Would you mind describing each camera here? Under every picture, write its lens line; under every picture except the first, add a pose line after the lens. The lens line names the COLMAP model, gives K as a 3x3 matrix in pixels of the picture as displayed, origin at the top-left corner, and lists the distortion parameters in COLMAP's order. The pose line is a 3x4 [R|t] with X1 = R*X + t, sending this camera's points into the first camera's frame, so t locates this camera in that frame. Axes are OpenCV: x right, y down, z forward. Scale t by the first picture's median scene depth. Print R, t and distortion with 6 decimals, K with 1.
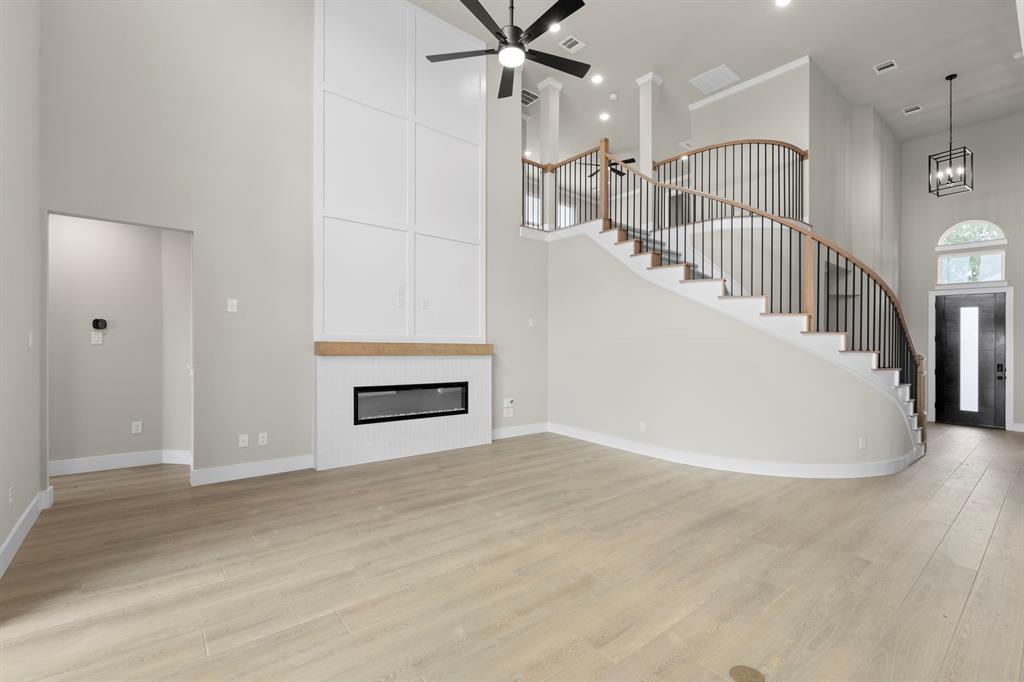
lens RADIAL K [[447.7, 0, 530.7], [0, 447.7, 360.5], [0, 0, 1]] dist [0.002835, 0.000559]
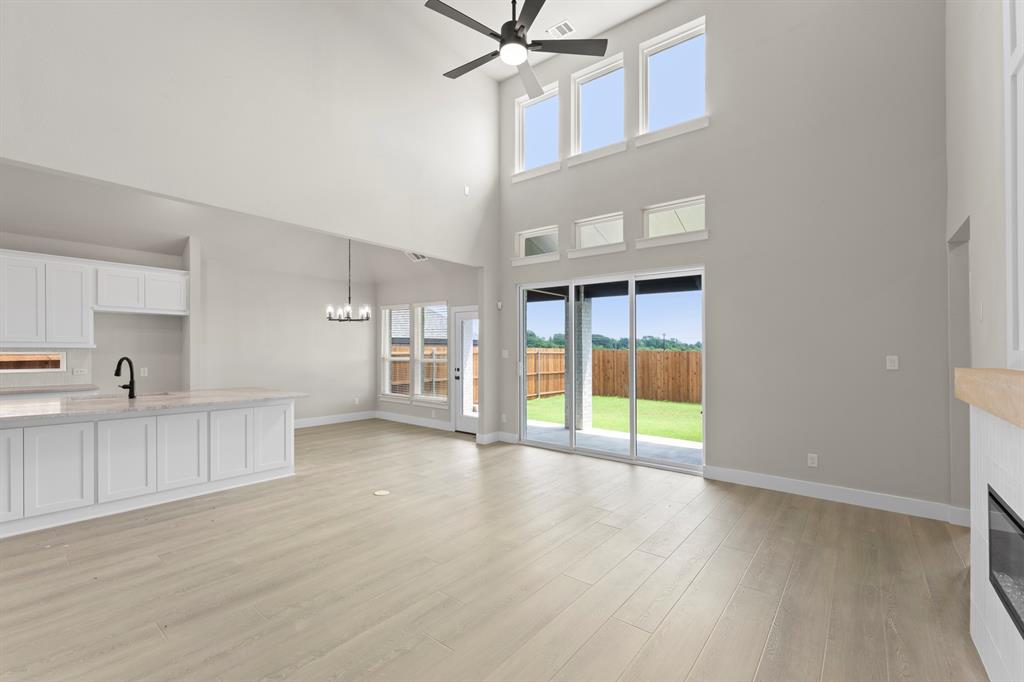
lens RADIAL K [[436.4, 0, 521.7], [0, 436.4, 355.3], [0, 0, 1]] dist [0.003124, 0.000447]
pose [[-0.978704, -0.029315, -0.203174, 0.083619], [-0.039552, 0.998134, 0.046511, -0.046588], [0.201431, 0.053557, -0.978037, 1.102613]]
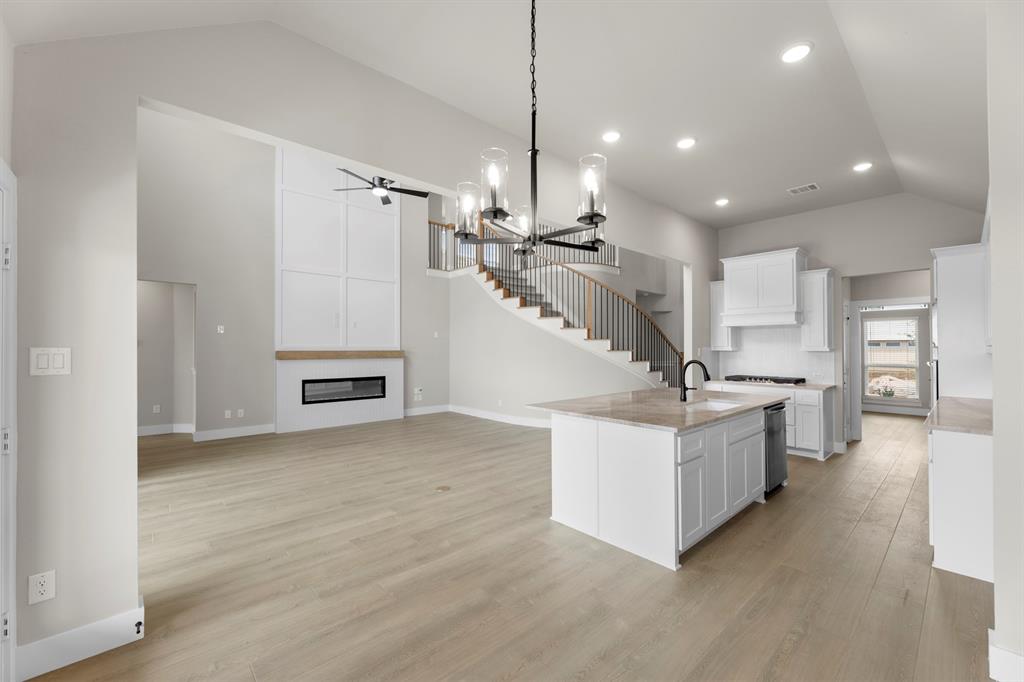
lens RADIAL K [[410.3, 0, 527.1], [0, 410.3, 355.4], [0, 0, 1]] dist [-0.002024, 0.000961]
pose [[0.998530, -0.020177, 0.050302, 0.276030], [0.021273, 0.999546, -0.021347, 0.018779], [-0.049849, 0.022386, 0.998506, -0.402249]]
